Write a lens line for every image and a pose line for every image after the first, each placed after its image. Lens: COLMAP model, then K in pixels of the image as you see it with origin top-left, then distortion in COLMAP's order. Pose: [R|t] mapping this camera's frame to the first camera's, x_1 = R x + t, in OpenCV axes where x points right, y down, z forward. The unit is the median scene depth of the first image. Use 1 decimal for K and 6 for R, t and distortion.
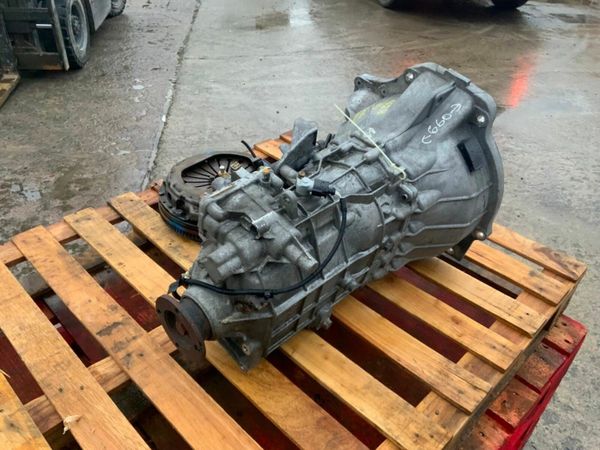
lens RADIAL K [[493.8, 0, 300.0], [0, 493.8, 225.0], [0, 0, 1]] dist [0.100184, -0.196591]
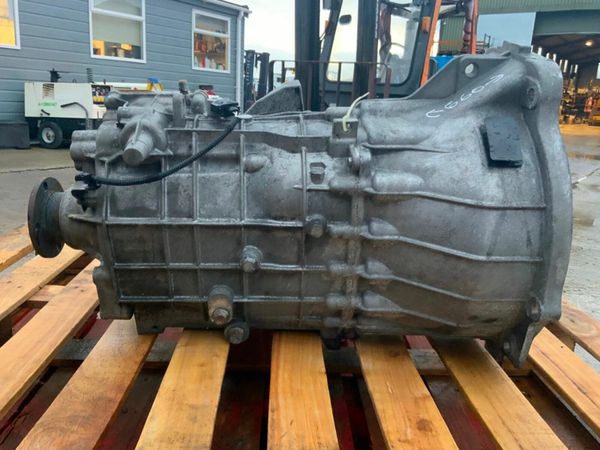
lens RADIAL K [[499.2, 0, 300.0], [0, 499.2, 225.0], [0, 0, 1]] dist [0.065359, -0.119226]
pose [[0.734096, 0.165577, -0.658549, 0.595916], [-0.413464, 0.878303, -0.240067, 0.204642], [0.538656, 0.448518, 0.713219, 0.469568]]
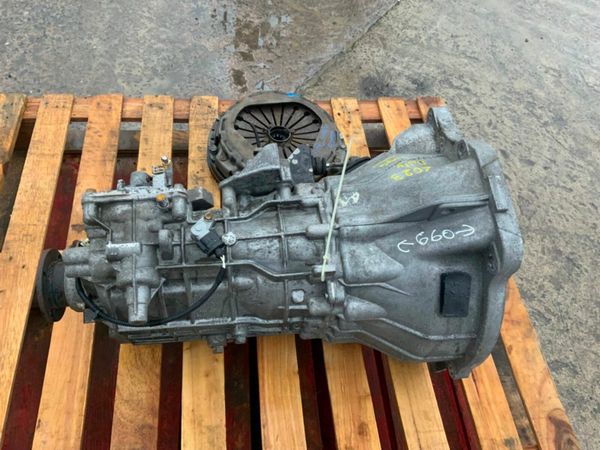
lens RADIAL K [[499.2, 0, 300.0], [0, 499.2, 225.0], [0, 0, 1]] dist [0.065359, -0.119226]
pose [[0.779296, 0.531394, -0.332142, 0.361537], [-0.421600, 0.836726, 0.349489, -0.392019], [0.463628, -0.132324, 0.876093, 0.266325]]
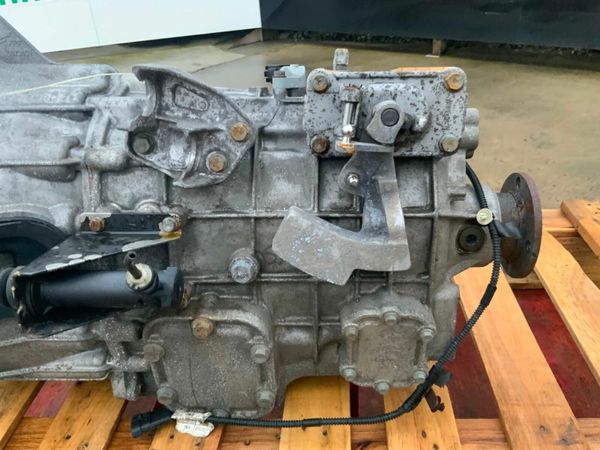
lens RADIAL K [[499.2, 0, 300.0], [0, 499.2, 225.0], [0, 0, 1]] dist [0.065359, -0.119226]
pose [[-0.657491, -0.369527, 0.656624, -0.417409], [0.469835, 0.480218, 0.740706, -0.391039], [-0.589034, 0.795513, -0.142122, 1.042752]]
